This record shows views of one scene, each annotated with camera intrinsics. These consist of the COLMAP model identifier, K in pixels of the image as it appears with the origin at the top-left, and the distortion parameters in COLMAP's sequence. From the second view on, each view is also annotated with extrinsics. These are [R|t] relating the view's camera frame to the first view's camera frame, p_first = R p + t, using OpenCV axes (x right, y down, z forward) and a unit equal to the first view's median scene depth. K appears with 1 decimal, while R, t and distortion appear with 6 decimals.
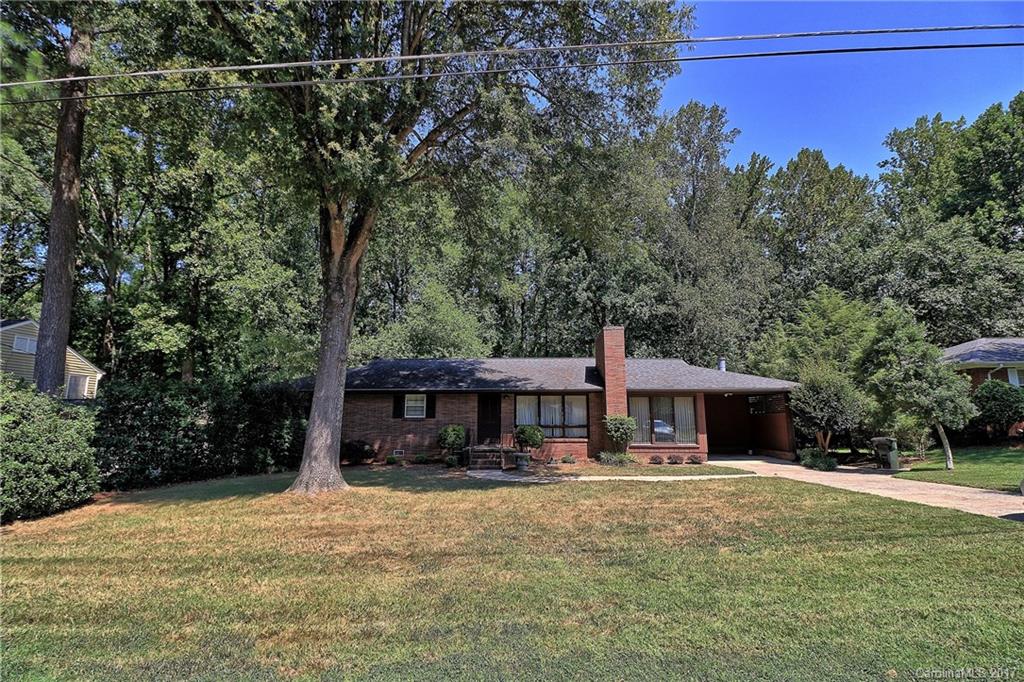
lens RADIAL K [[497.1, 0, 511.1], [0, 497.1, 332.6], [0, 0, 1]] dist [-0.005589, -0.005433]
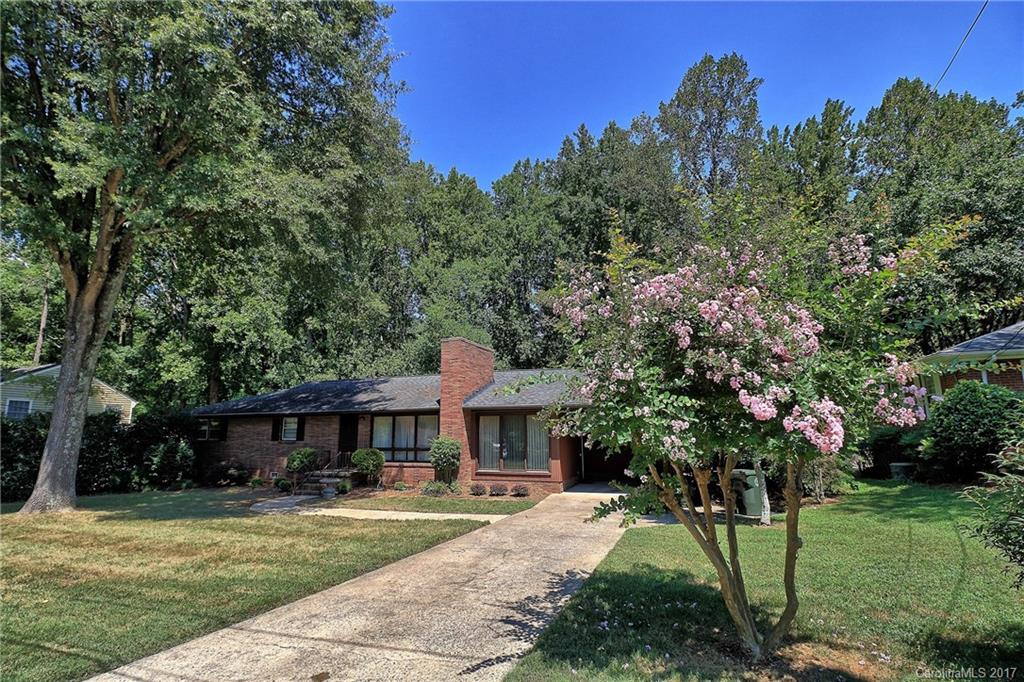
lens RADIAL K [[497.1, 0, 511.3], [0, 497.1, 337.9], [0, 0, 1]] dist [-0.005589, -0.005433]
pose [[0.946348, -0.068216, -0.315867, 0.566867], [0.065137, 0.997670, -0.020310, 0.012837], [0.316516, -0.001354, 0.948586, 0.179770]]
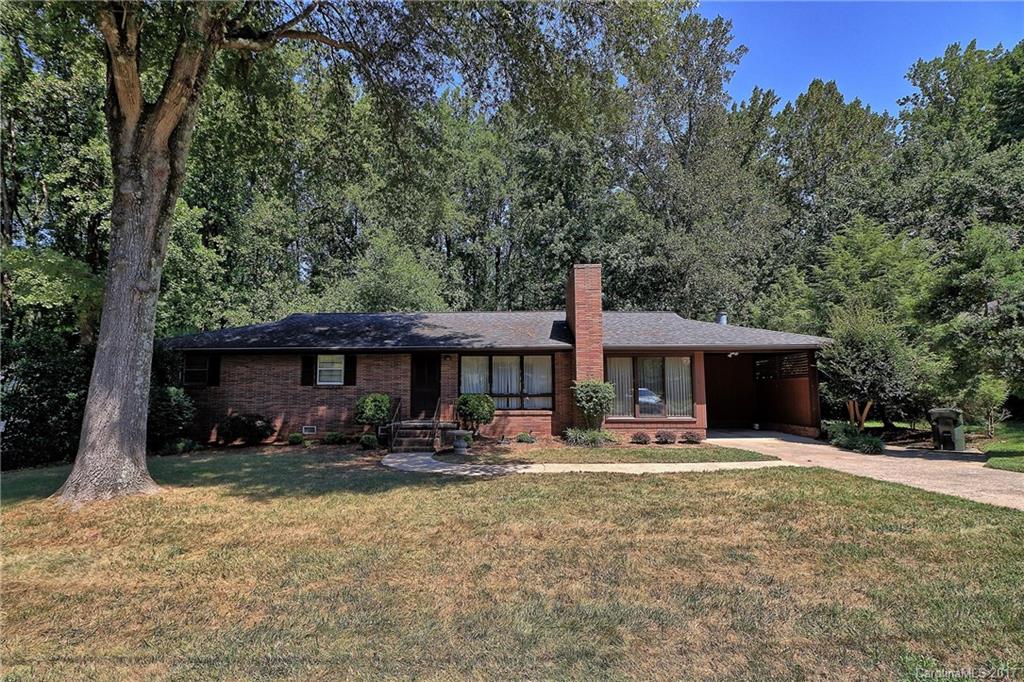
lens RADIAL K [[497.1, 0, 501.7], [0, 497.1, 347.5], [0, 0, 1]] dist [-0.005589, -0.005433]
pose [[0.999946, -0.002134, 0.010218, 0.065473], [0.001220, 0.996060, 0.088668, 0.045129], [-0.010367, -0.088651, 0.996009, 0.230890]]
